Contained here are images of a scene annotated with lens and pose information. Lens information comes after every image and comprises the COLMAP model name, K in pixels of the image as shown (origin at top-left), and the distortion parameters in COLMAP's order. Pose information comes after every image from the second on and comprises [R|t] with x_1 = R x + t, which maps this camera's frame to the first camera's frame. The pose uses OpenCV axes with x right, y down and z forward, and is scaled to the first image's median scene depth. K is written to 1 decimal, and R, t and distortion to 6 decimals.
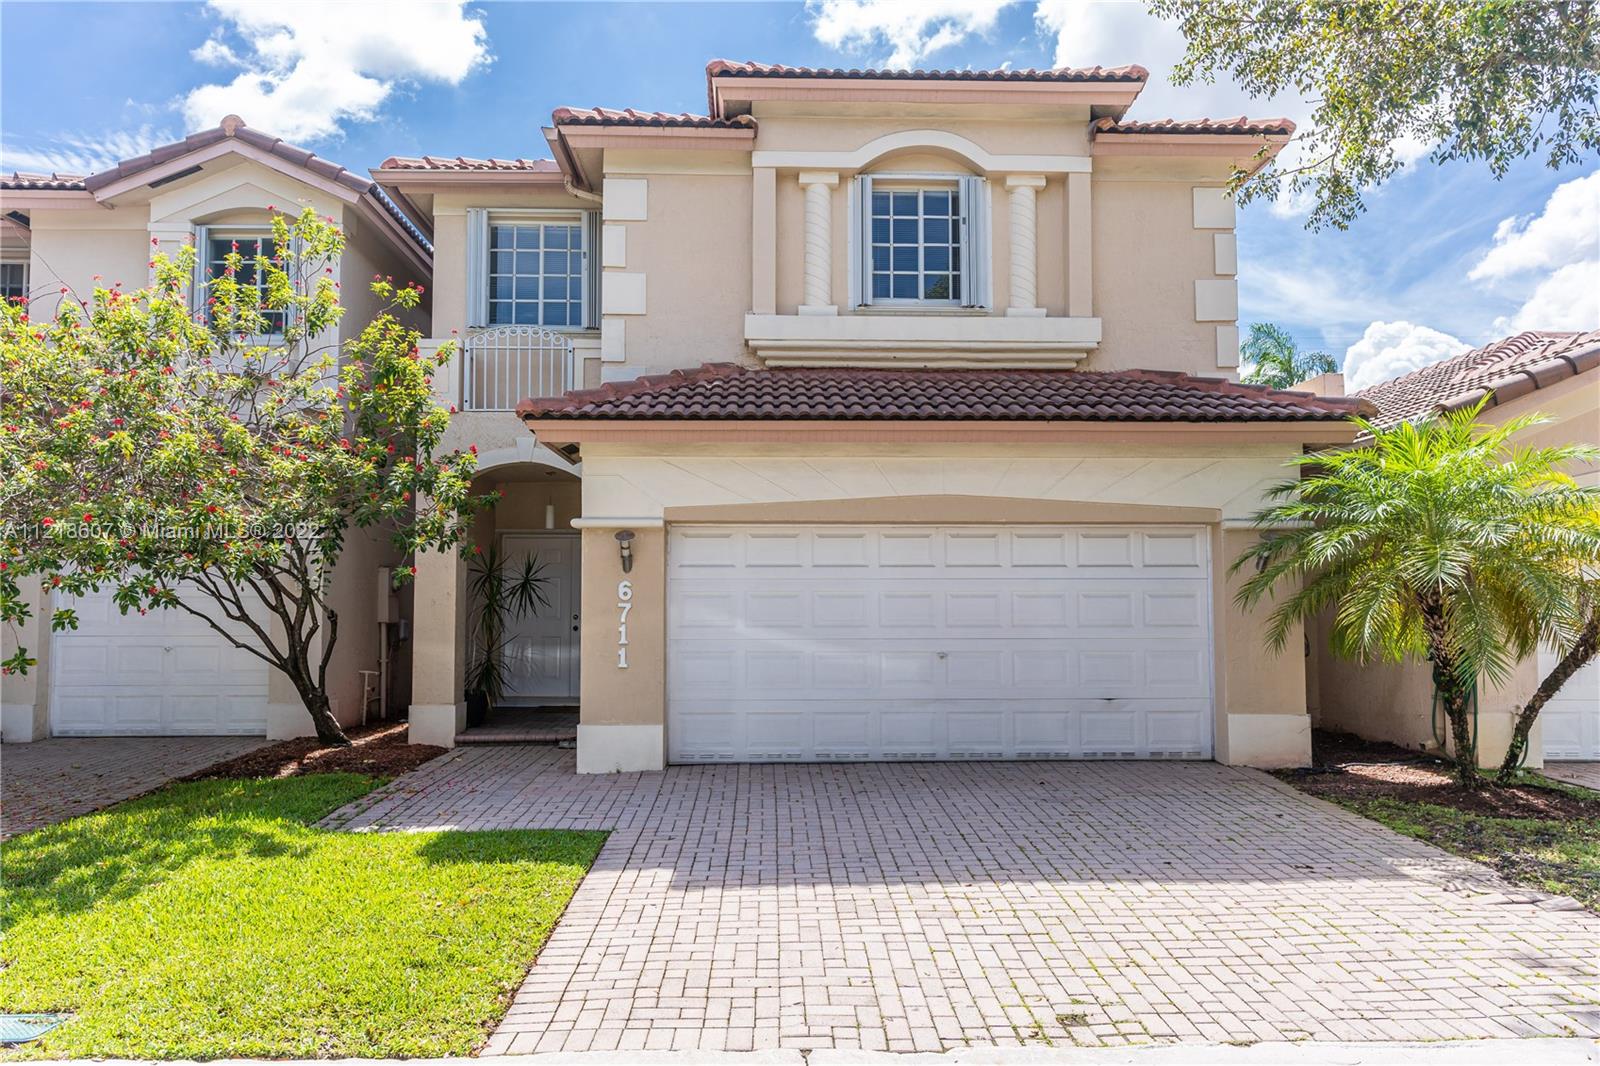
lens RADIAL K [[1068.7, 0, 791.1], [0, 1068.7, 540.4], [0, 0, 1]] dist [0.004709, 0.001060]
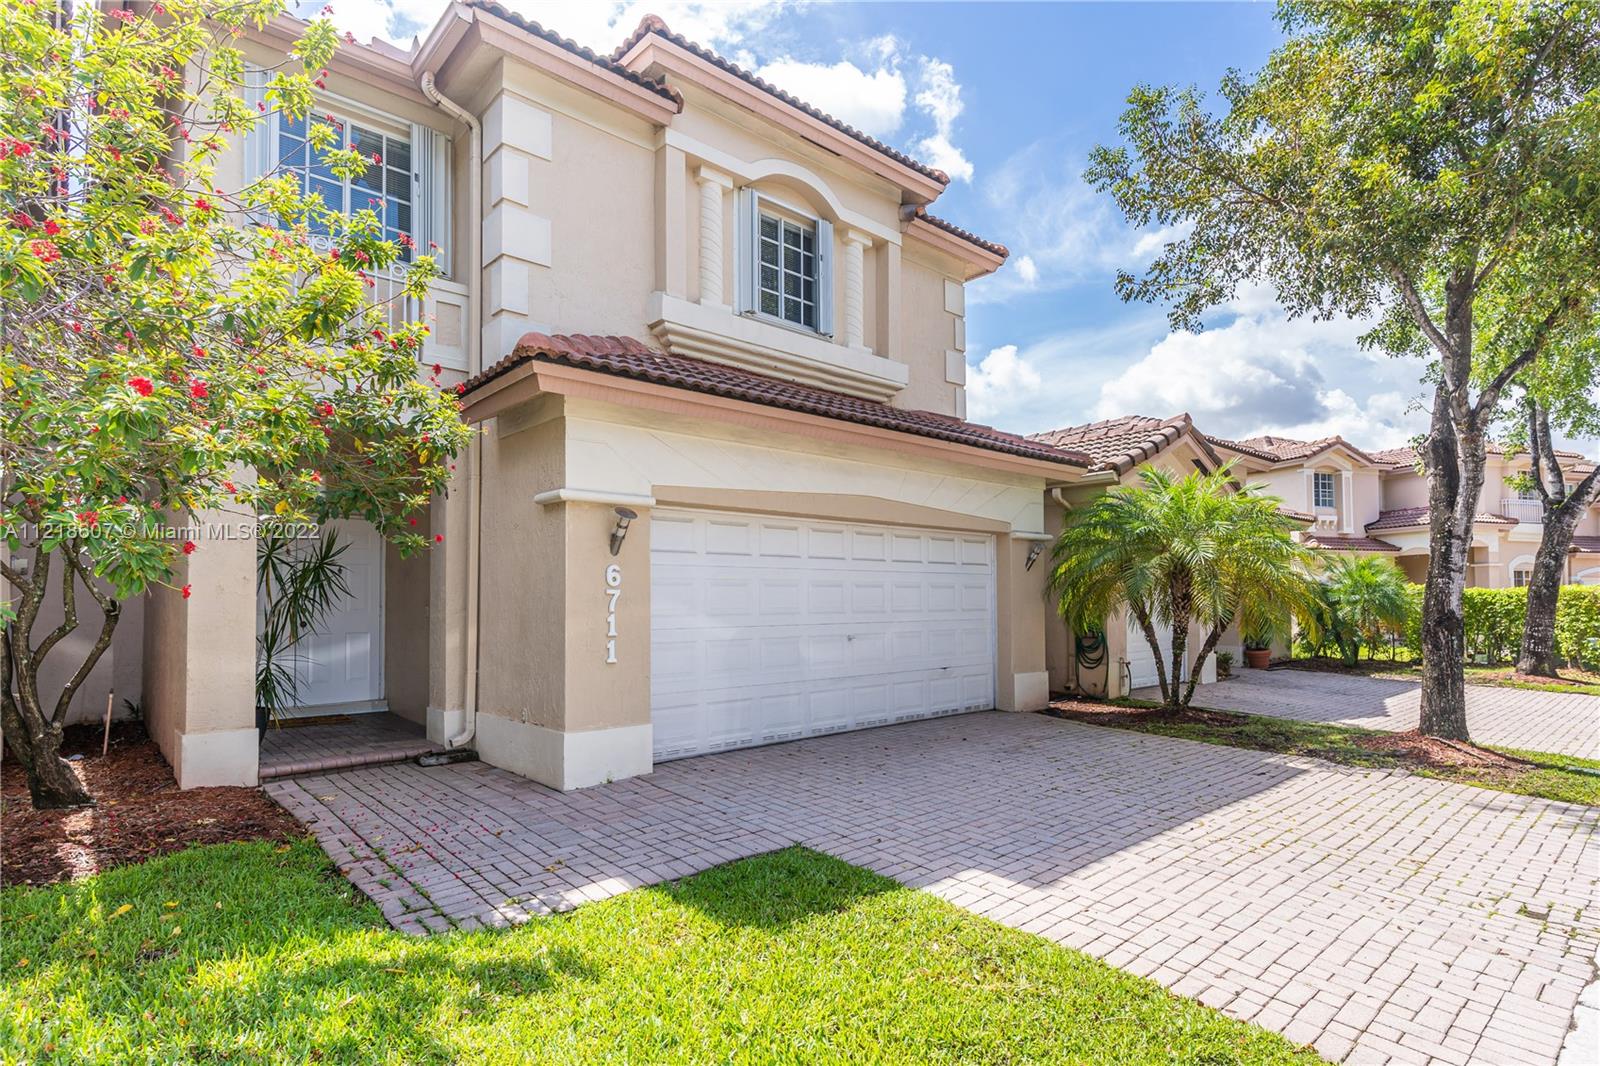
lens RADIAL K [[822.8, 0, 805.7], [0, 822.8, 571.8], [0, 0, 1]] dist [0.006932, 0.000632]
pose [[0.762008, 0.020255, 0.647250, -0.459674], [-0.035413, 0.999318, 0.010418, 0.030252], [-0.646598, -0.030860, 0.762206, 0.369952]]
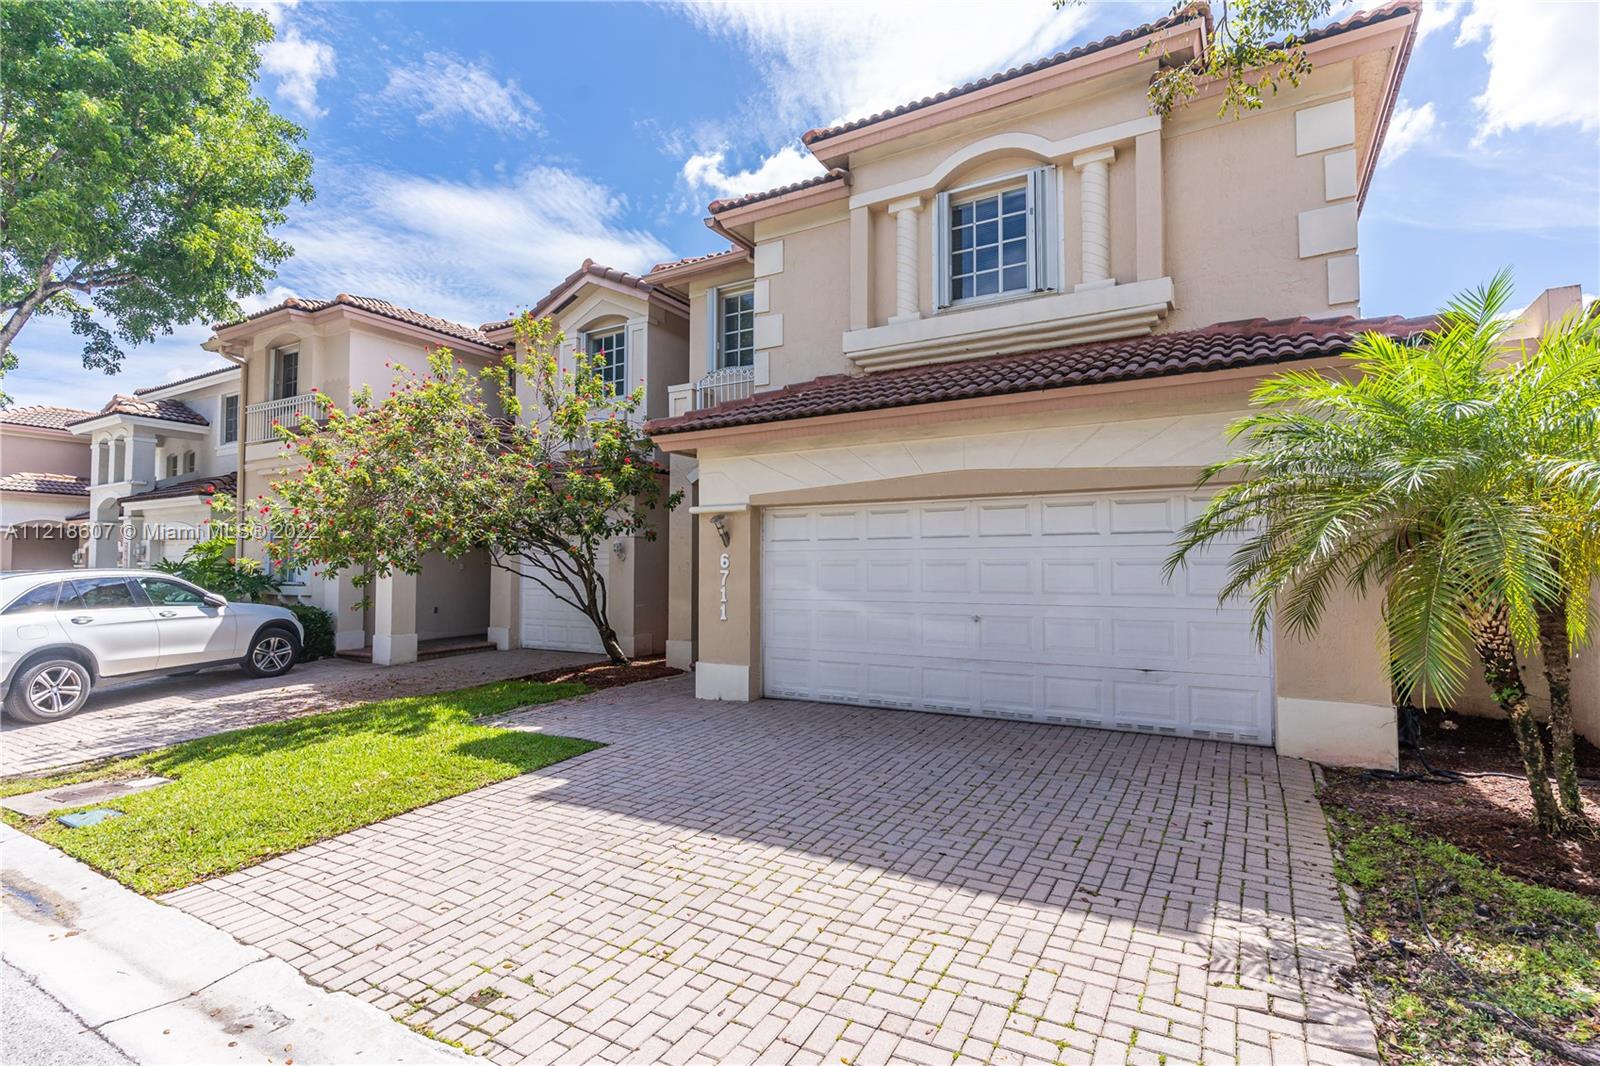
lens RADIAL K [[764.8, 0, 799.6], [0, 764.8, 529.2], [0, 0, 1]] dist [0.001968, 0.001512]
pose [[0.848197, -0.026952, -0.528994, 0.402027], [0.031492, 0.999504, -0.000430, 0.011749], [0.528744, -0.016294, 0.848625, 0.252439]]
